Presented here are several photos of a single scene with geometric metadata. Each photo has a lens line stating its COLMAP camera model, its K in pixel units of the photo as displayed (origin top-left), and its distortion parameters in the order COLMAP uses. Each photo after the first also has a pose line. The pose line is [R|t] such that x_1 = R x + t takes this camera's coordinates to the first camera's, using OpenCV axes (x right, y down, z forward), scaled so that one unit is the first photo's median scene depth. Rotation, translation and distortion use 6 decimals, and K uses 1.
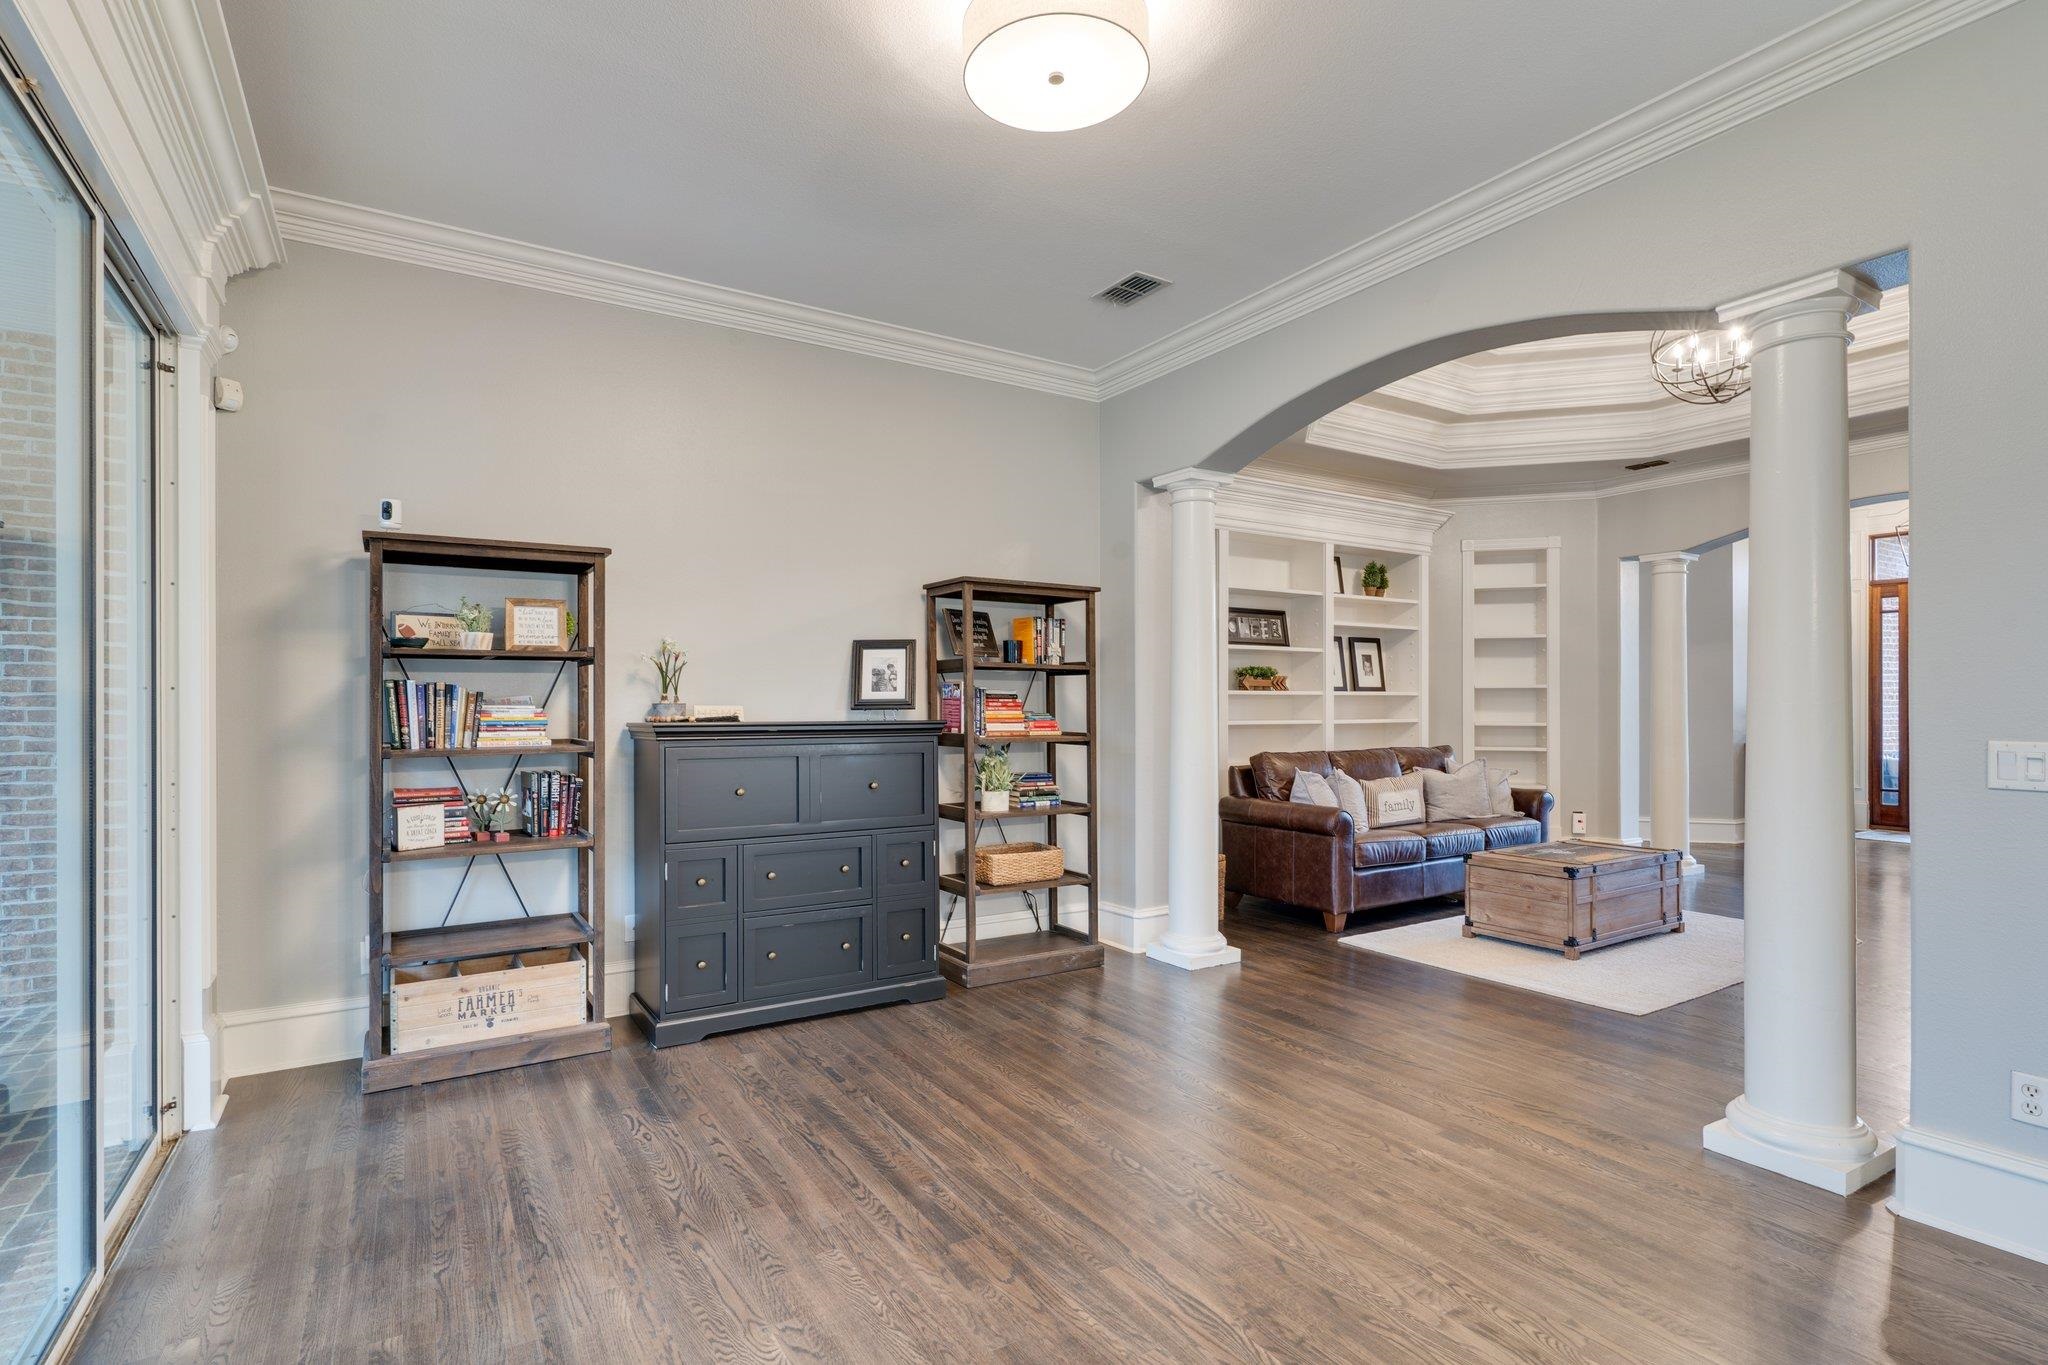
lens RADIAL K [[1004.9, 0, 1021.5], [0, 1004.9, 711.1], [0, 0, 1]] dist [0.000287, -0.000012]
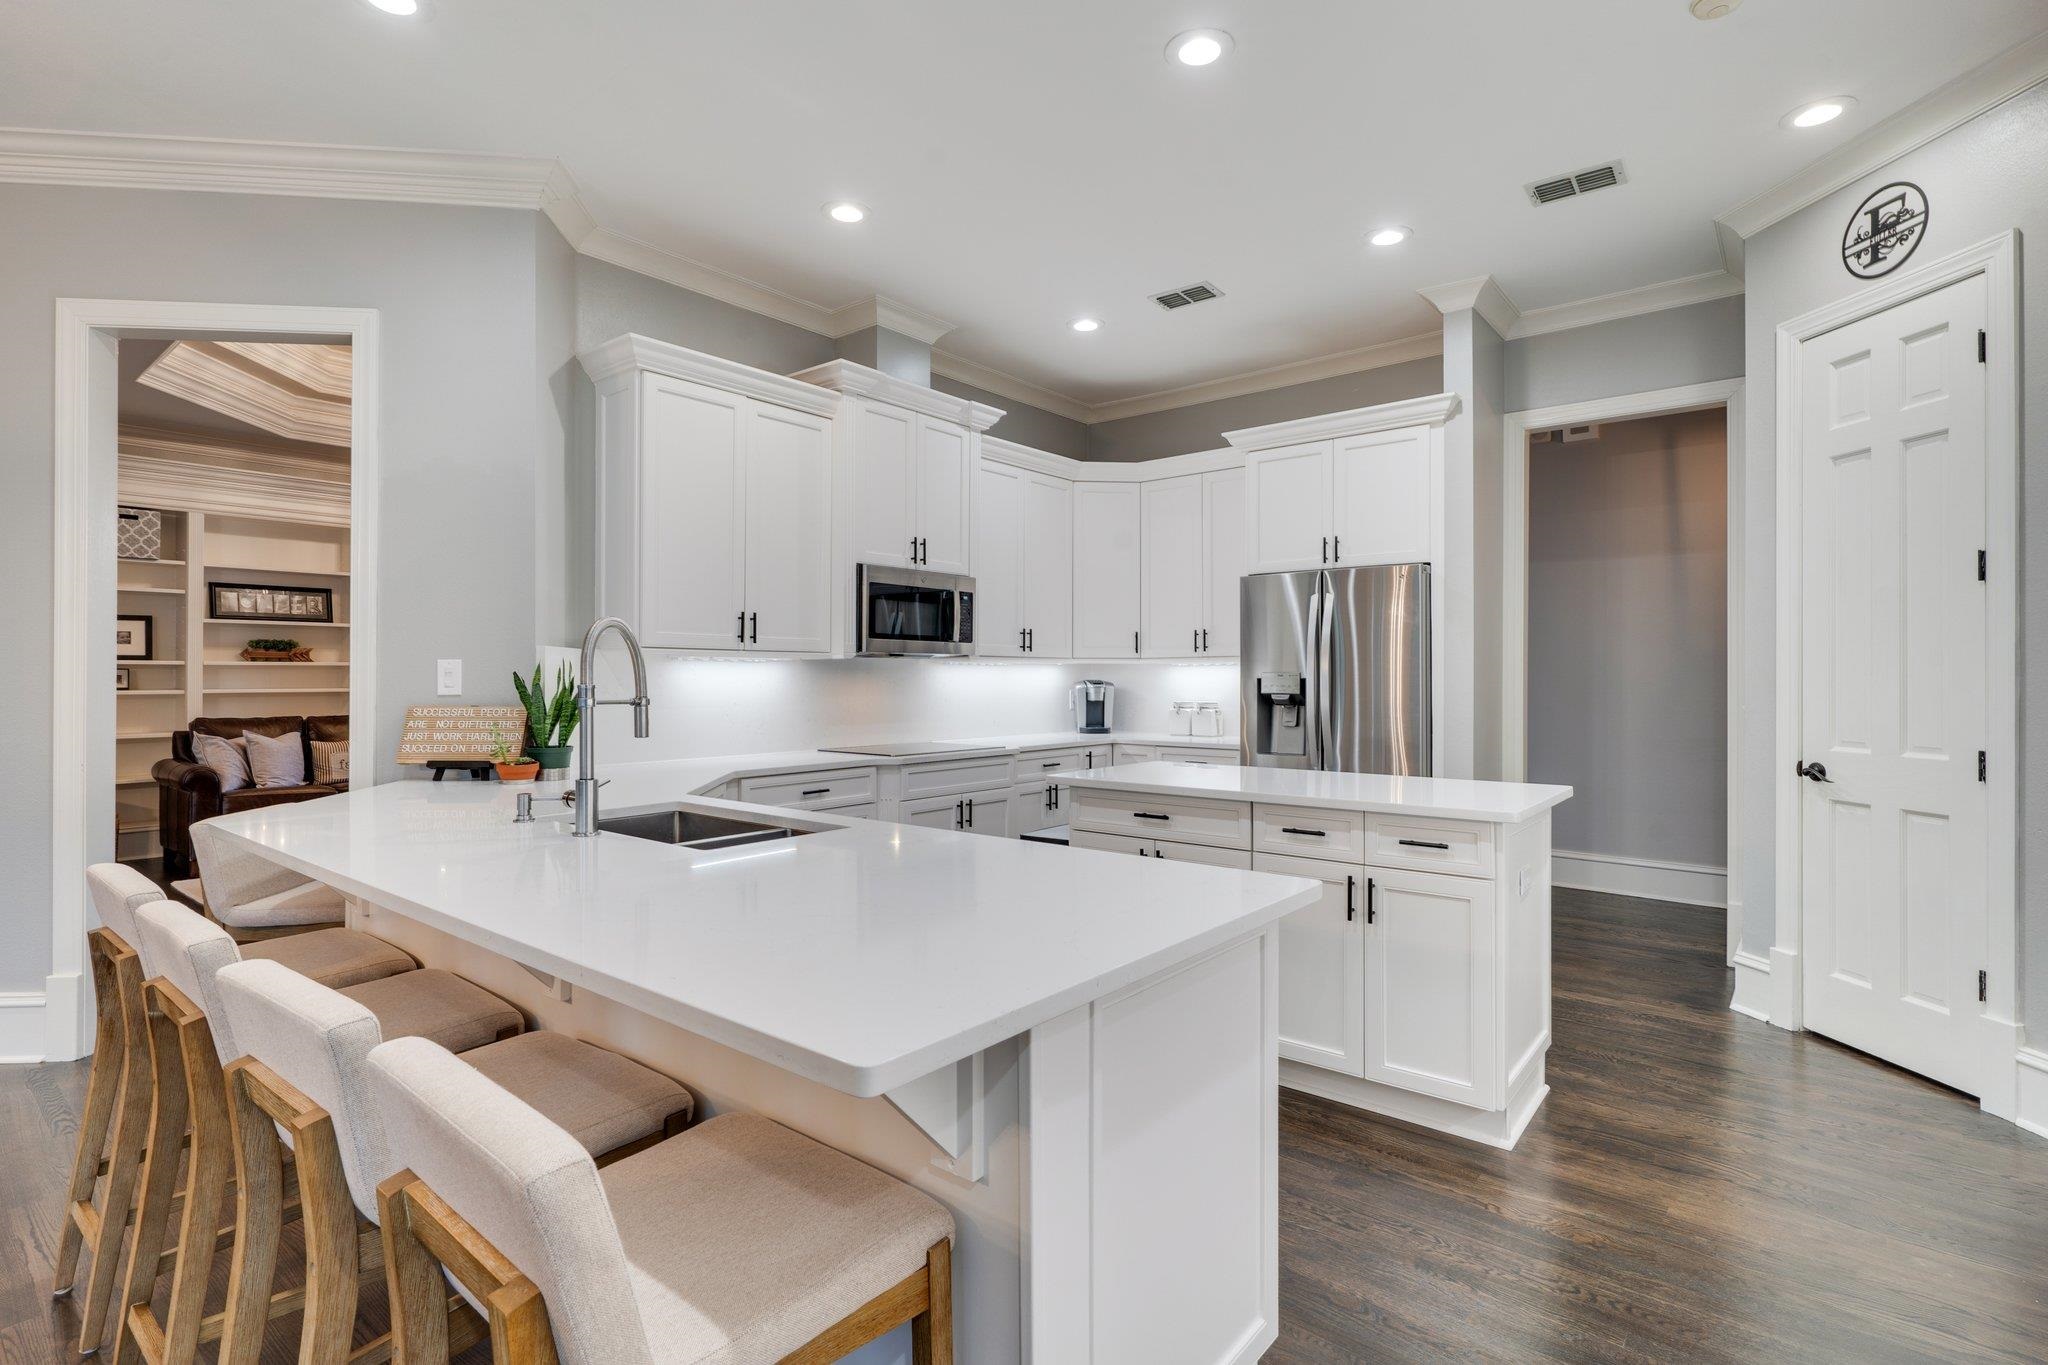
lens RADIAL K [[993.8, 0, 1024.0], [0, 993.8, 682.5], [0, 0, 1]] dist [0.000637, 0.001110]
pose [[0.947645, -0.003837, 0.319302, 0.610178], [0.003384, 0.999992, 0.001975, 0.002834], [-0.319307, -0.000791, 0.947651, -0.255280]]
